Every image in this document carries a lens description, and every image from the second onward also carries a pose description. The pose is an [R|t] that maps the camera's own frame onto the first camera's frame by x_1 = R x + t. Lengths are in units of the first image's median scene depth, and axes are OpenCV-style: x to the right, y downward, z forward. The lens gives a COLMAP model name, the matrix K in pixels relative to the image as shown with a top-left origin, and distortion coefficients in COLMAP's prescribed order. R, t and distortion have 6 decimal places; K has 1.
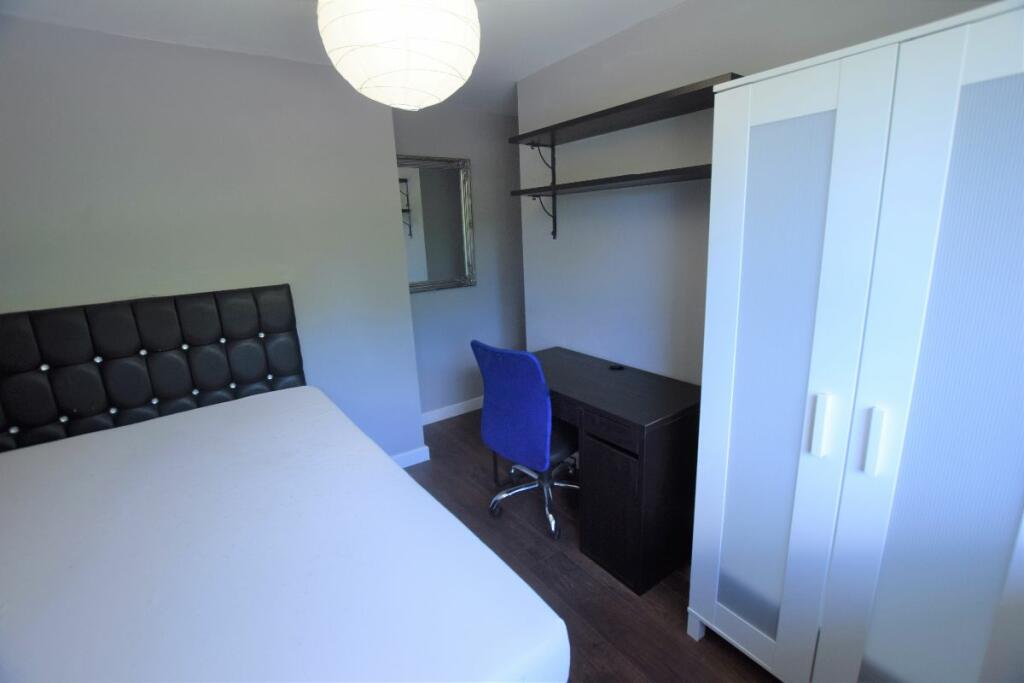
lens RADIAL K [[460.0, 0, 512.0], [0, 460.0, 341.5], [0, 0, 1]] dist [-0.037935, 0.008564]
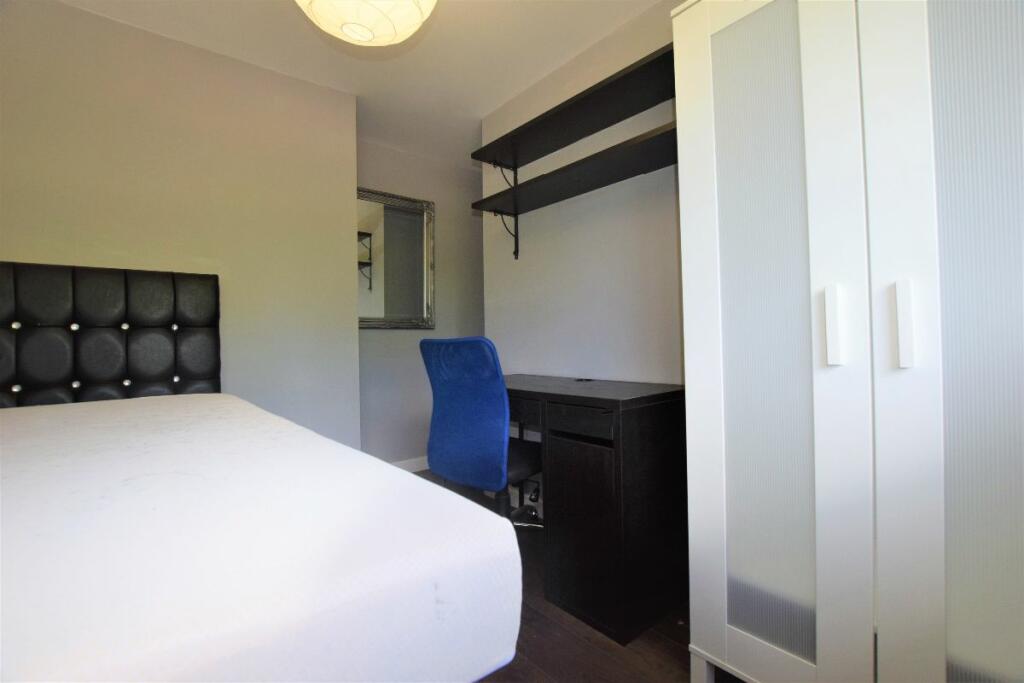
lens RADIAL K [[460.0, 0, 512.0], [0, 460.0, 341.5], [0, 0, 1]] dist [-0.037935, 0.008564]
pose [[0.997288, 0.026582, 0.068623, 0.025181], [-0.008810, 0.968903, -0.247286, 0.206929], [-0.073063, 0.246010, 0.966510, 0.130895]]
